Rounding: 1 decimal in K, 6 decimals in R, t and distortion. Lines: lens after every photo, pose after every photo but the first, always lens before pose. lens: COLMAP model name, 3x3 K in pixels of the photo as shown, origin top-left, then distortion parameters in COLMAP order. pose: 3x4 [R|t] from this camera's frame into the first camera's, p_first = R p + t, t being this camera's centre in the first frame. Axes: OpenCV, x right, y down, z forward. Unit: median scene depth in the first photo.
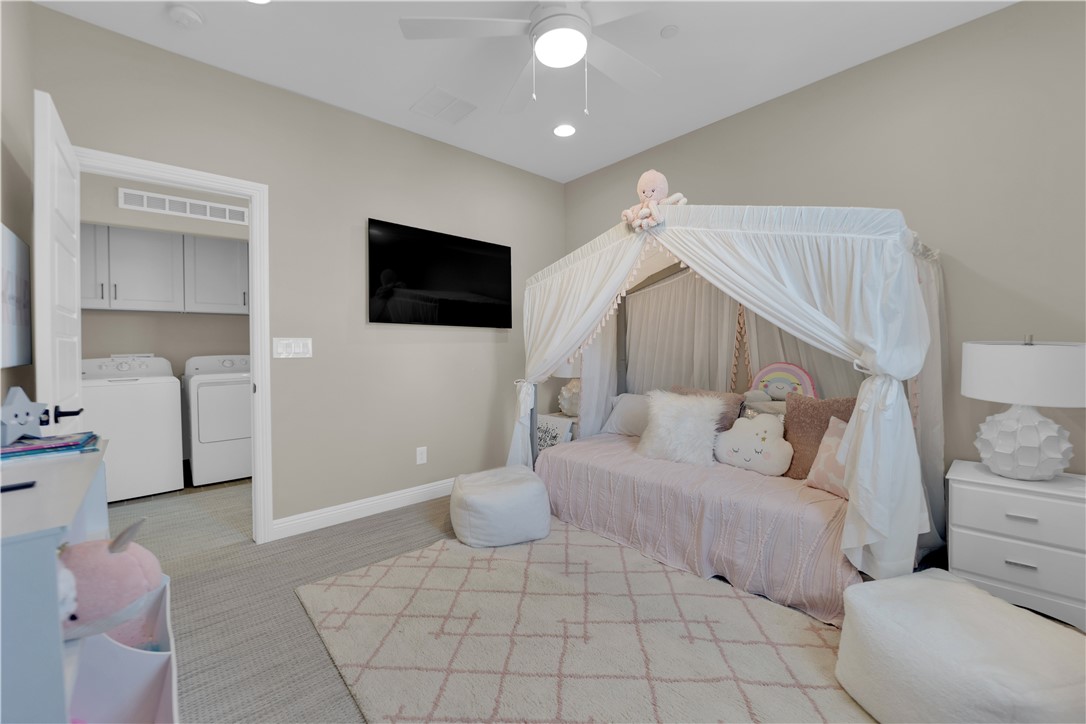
lens RADIAL K [[435.2, 0, 542.1], [0, 435.2, 357.5], [0, 0, 1]] dist [-0.018884, -0.000605]
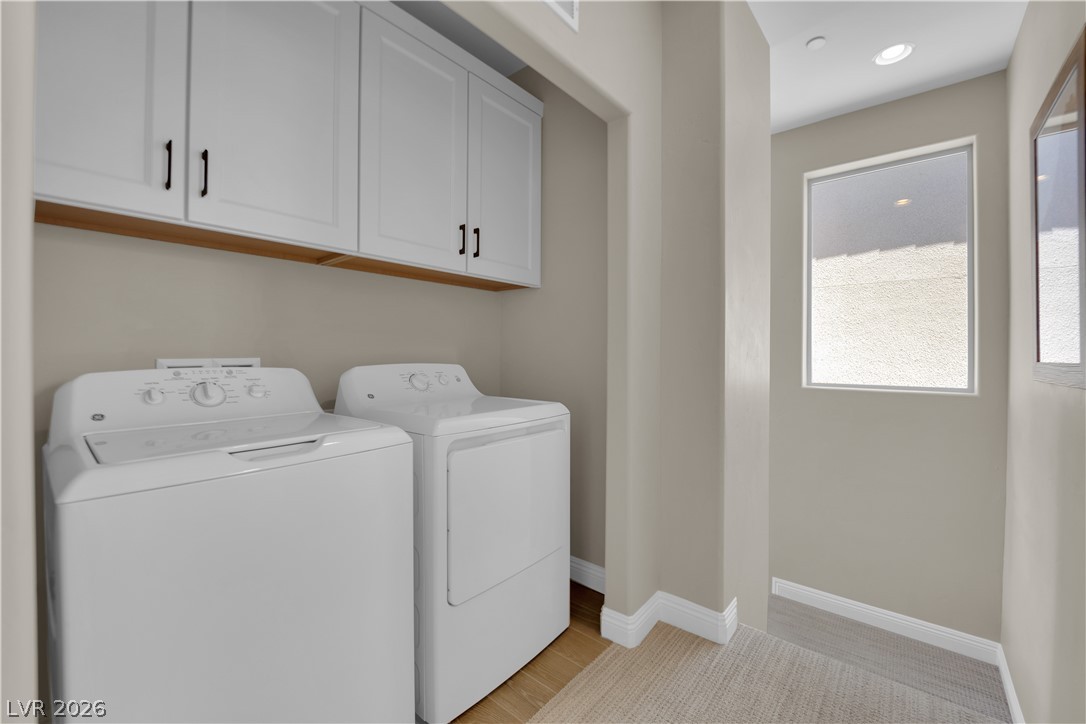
lens RADIAL K [[435.2, 0, 543.0], [0, 435.2, 360.7], [0, 0, 1]] dist [-0.018884, -0.000605]
pose [[0.992193, 0.006335, 0.124552, -0.774197], [-0.005466, 0.999958, -0.007315, -0.005602], [-0.124593, 0.006577, 0.992186, 0.630386]]
